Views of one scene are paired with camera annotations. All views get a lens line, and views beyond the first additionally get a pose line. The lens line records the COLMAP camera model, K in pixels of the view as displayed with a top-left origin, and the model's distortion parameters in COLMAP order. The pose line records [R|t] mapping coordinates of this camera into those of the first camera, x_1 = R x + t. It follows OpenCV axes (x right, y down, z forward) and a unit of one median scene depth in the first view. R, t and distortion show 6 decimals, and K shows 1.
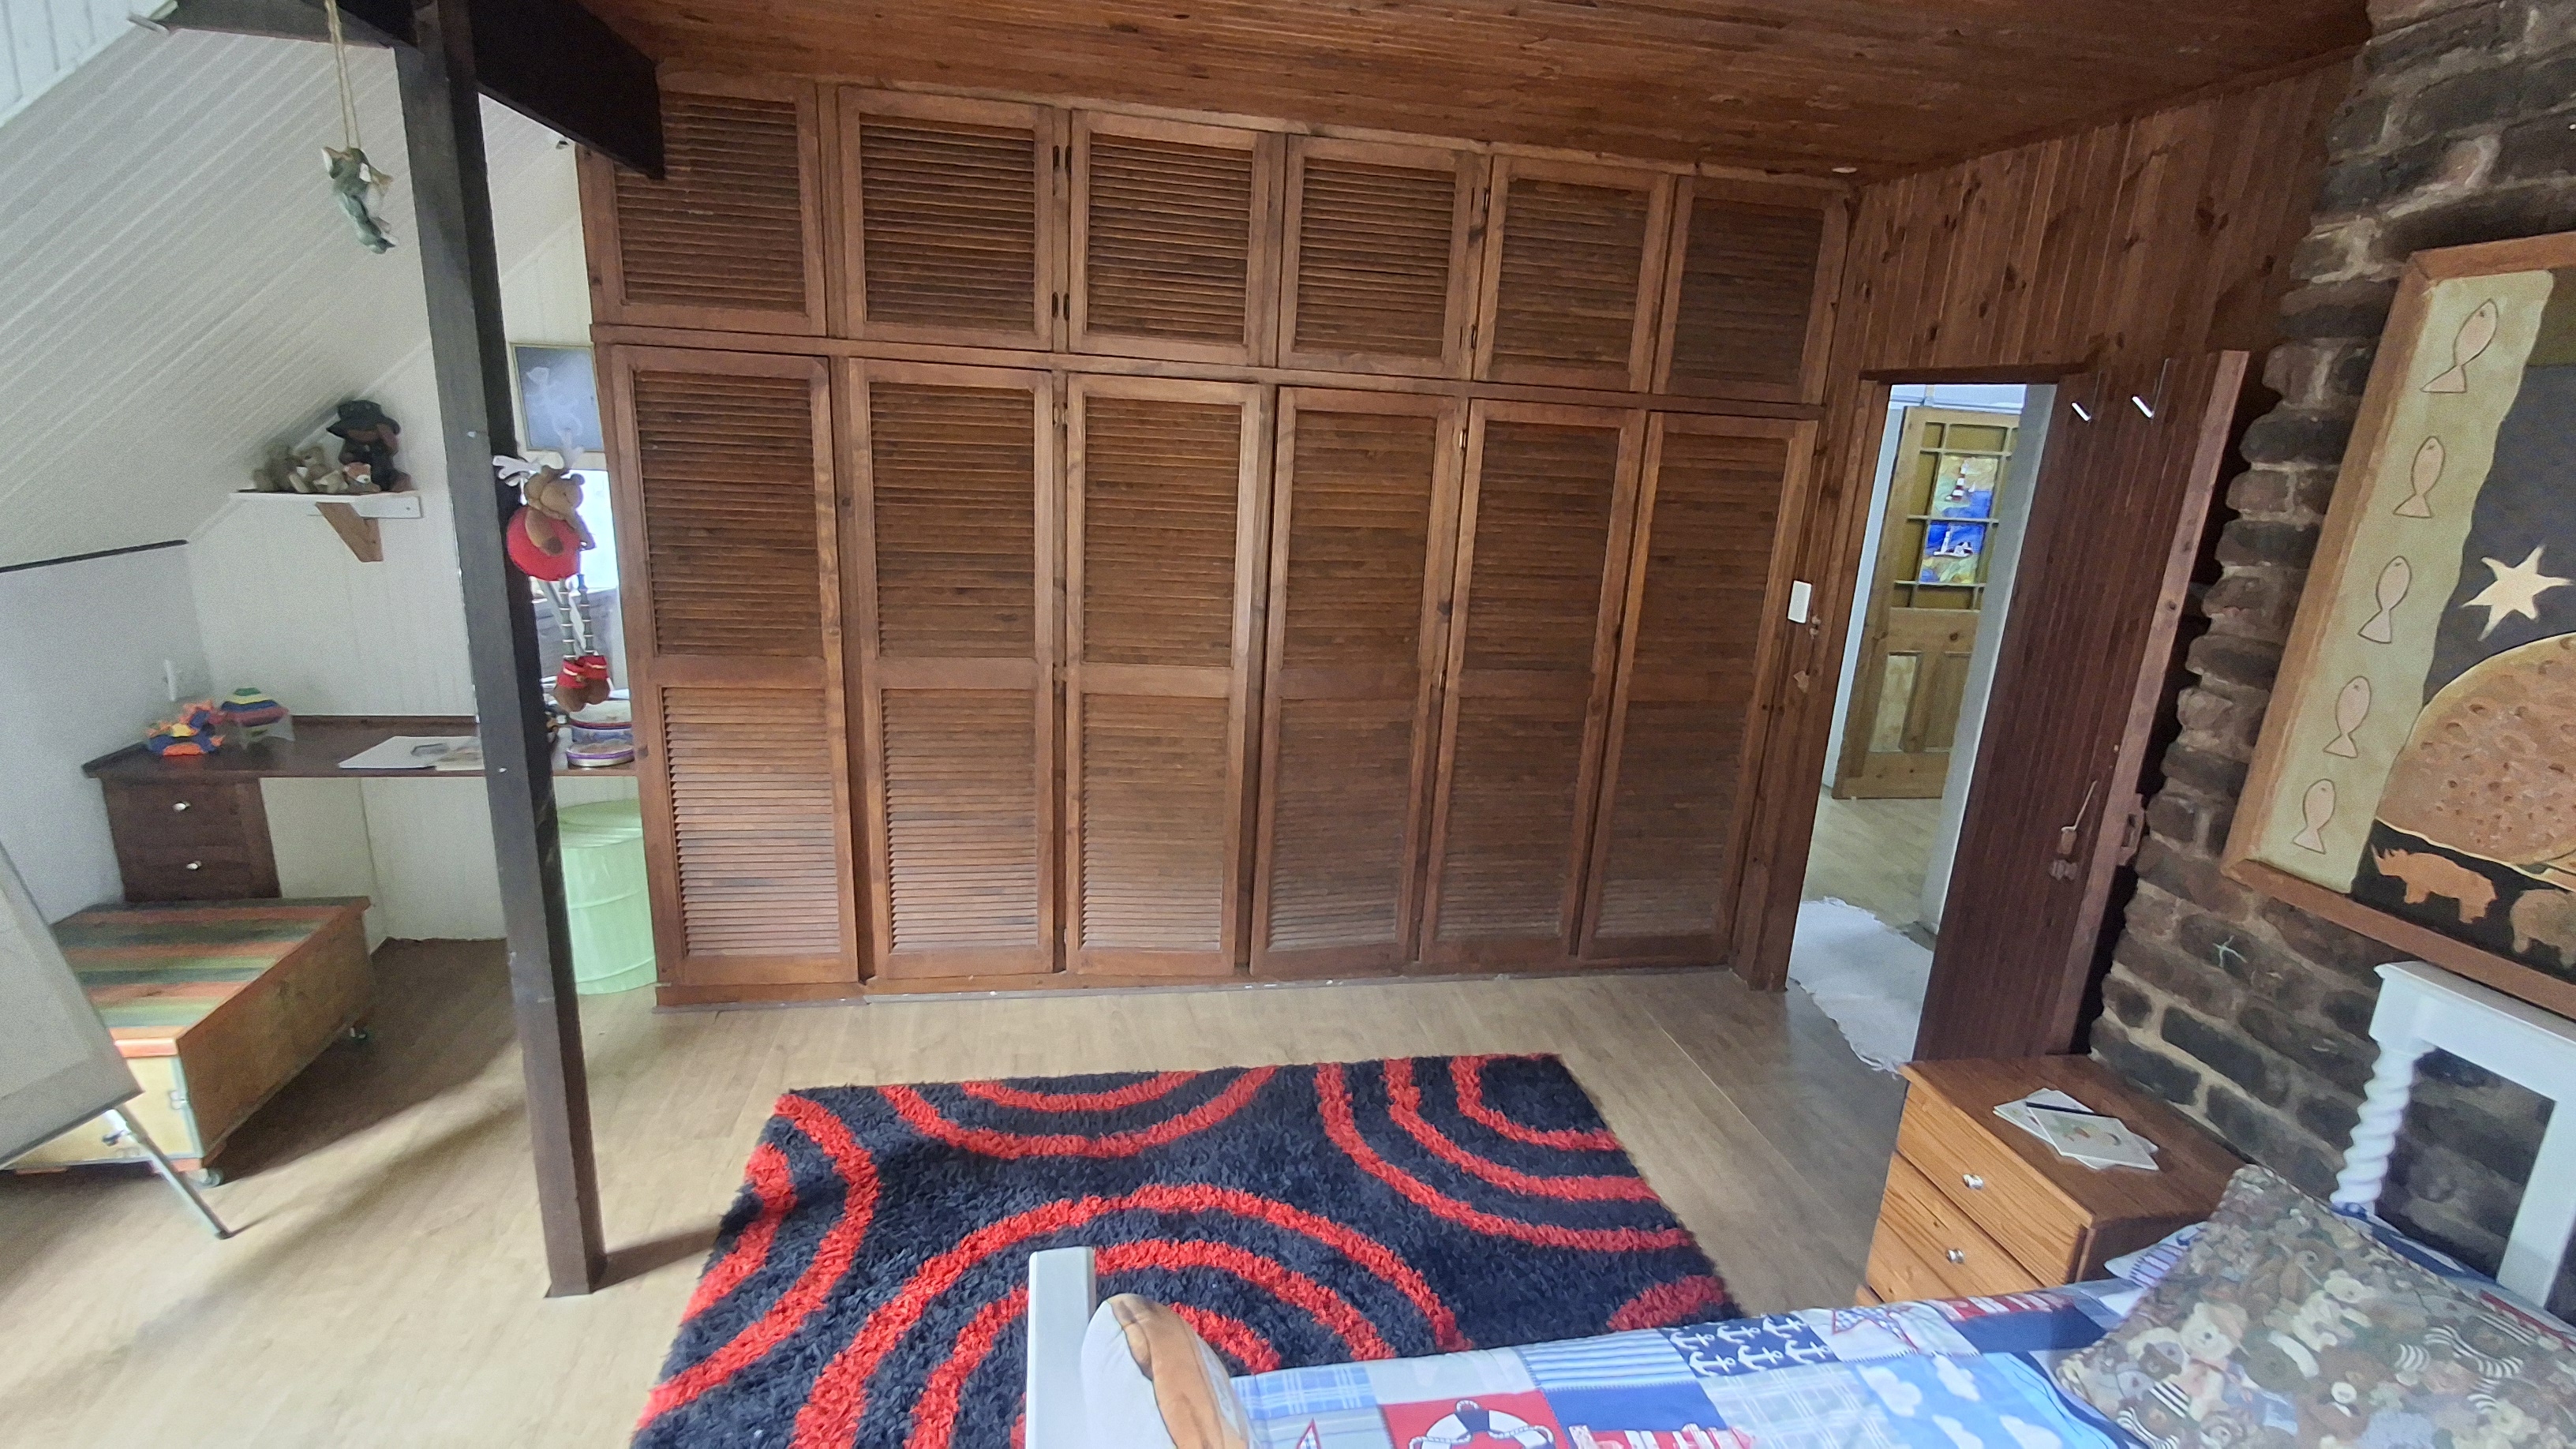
lens RADIAL K [[1178.3, 0, 1294.9], [0, 1178.3, 739.2], [0, 0, 1]] dist [0.006054, 0.003516]
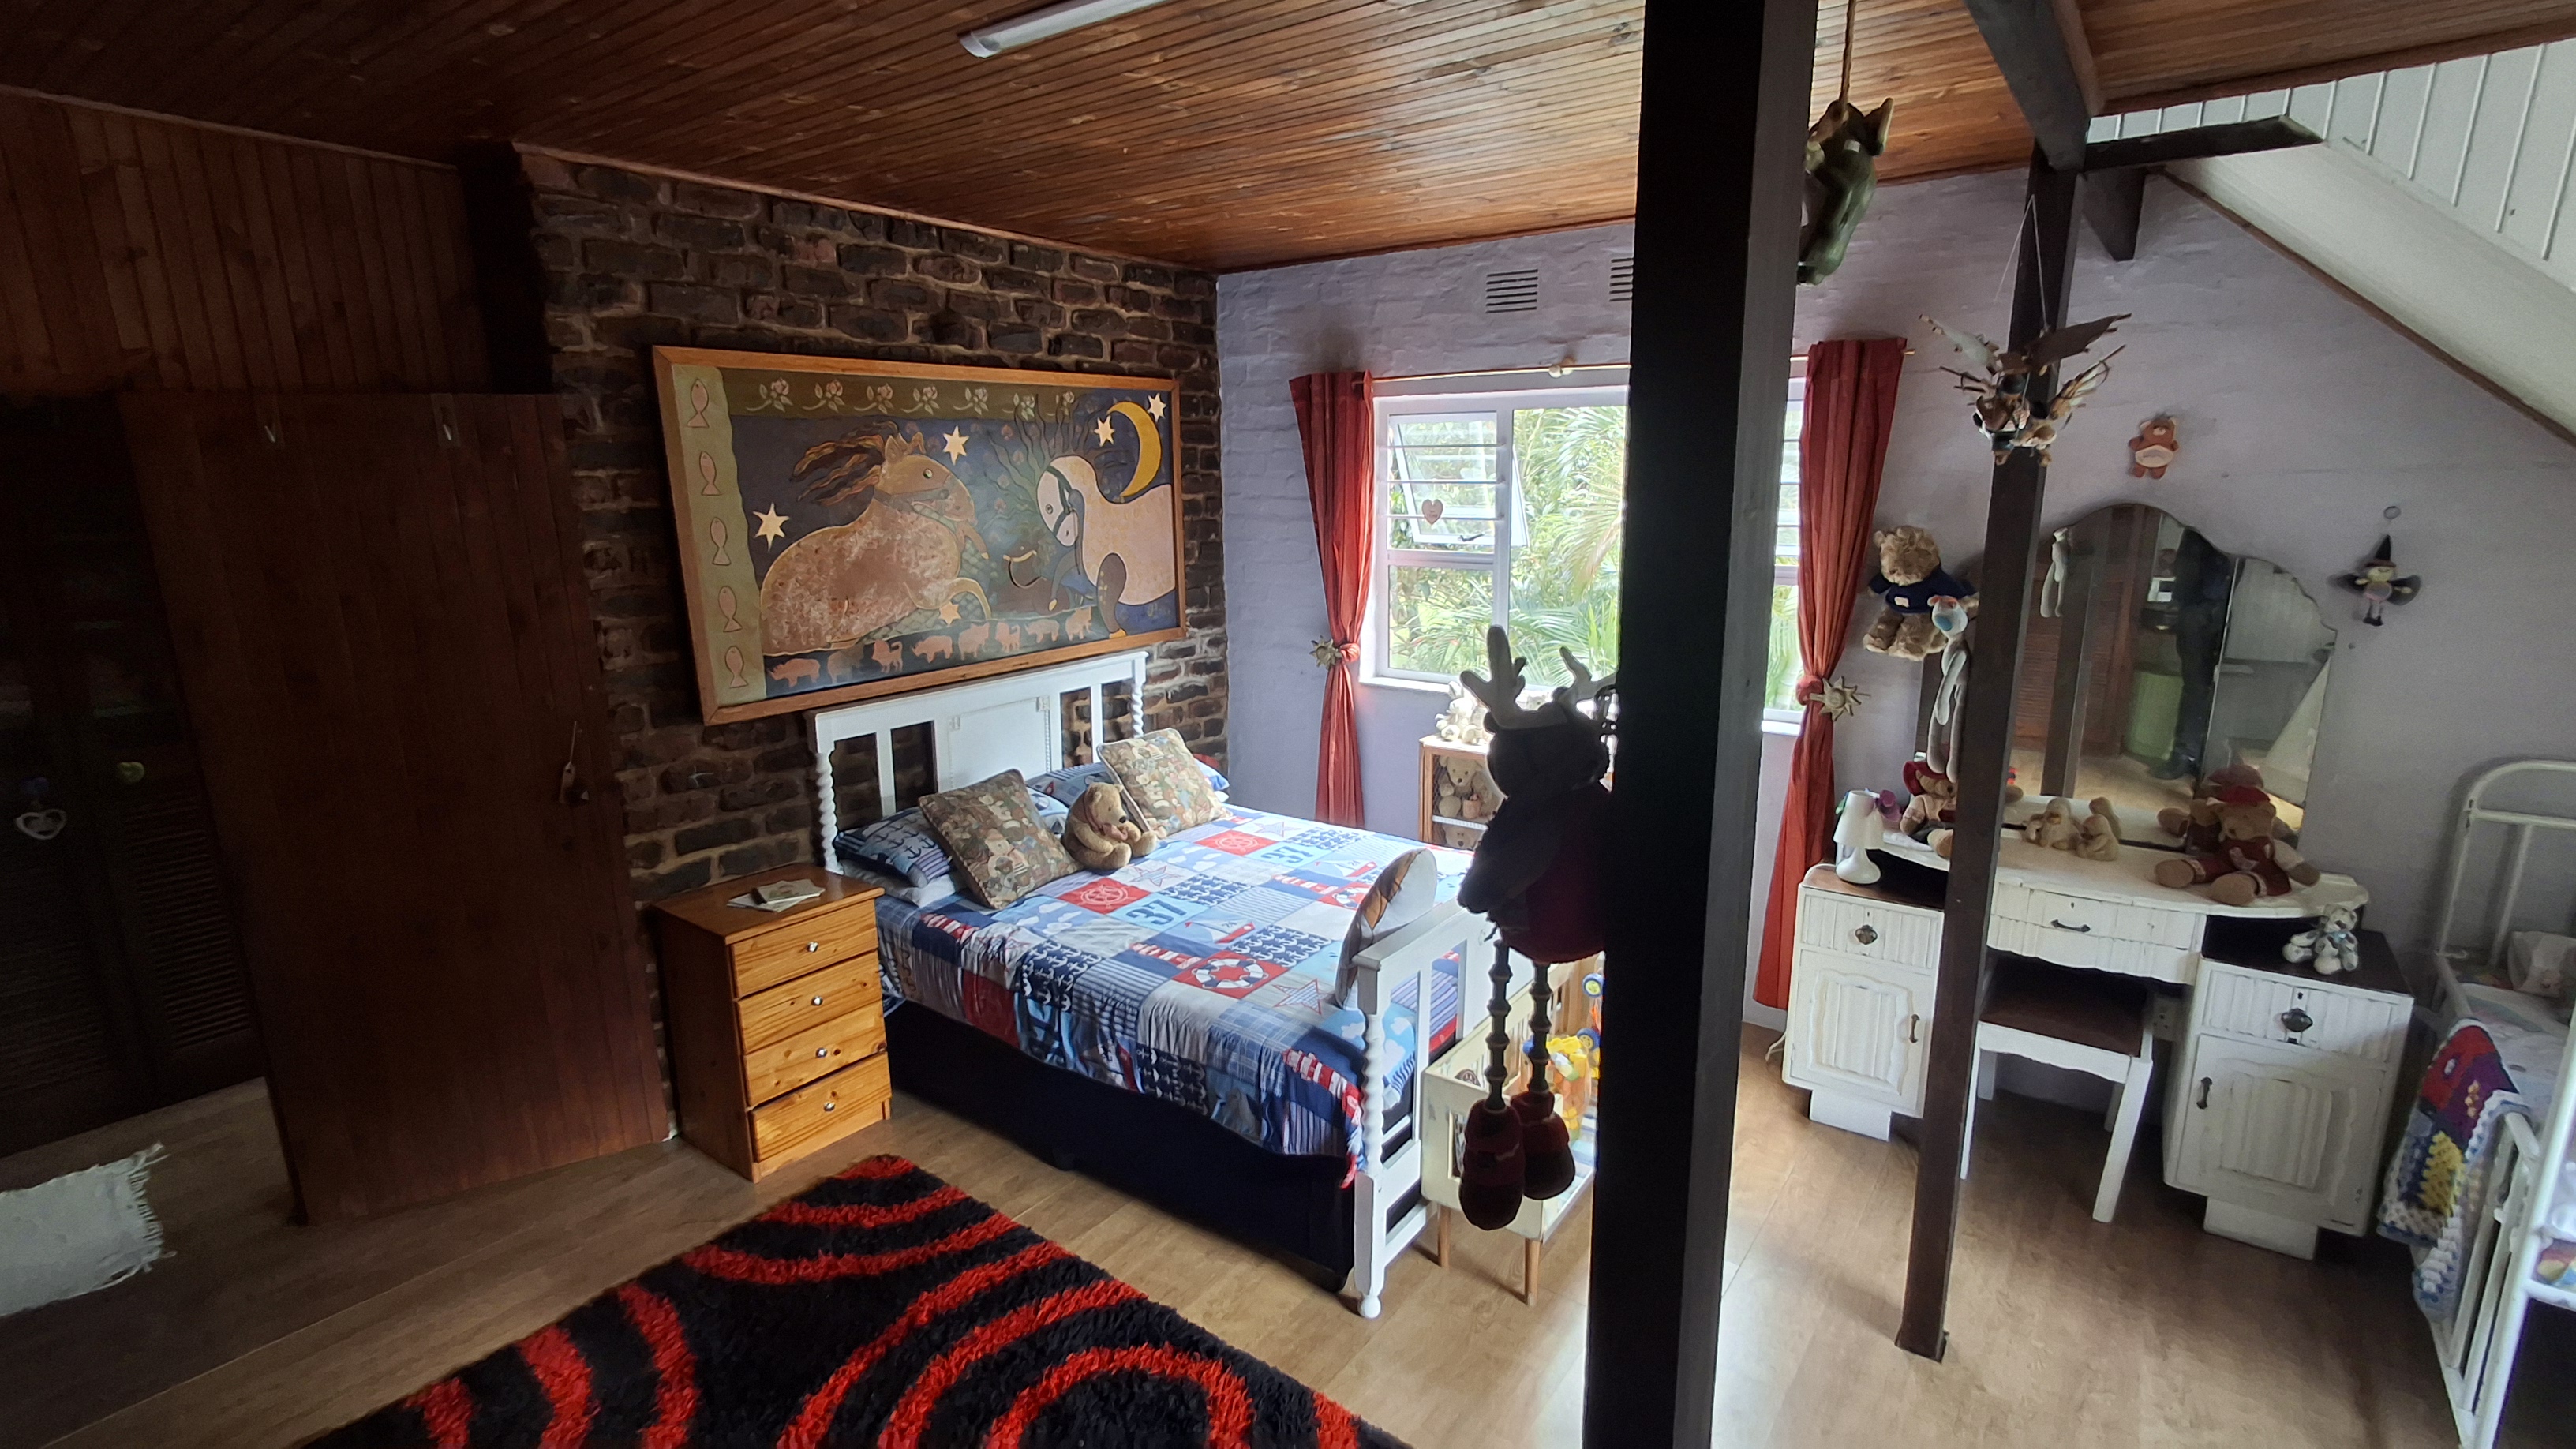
lens RADIAL K [[1178.3, 0, 1304.2], [0, 1178.3, 724.2], [0, 0, 1]] dist [0.006054, 0.003516]
pose [[-0.678861, -0.205001, 0.705069, -1.022097], [0.170484, 0.889988, 0.422914, -0.488505], [-0.714201, 0.407303, -0.569229, 1.535249]]
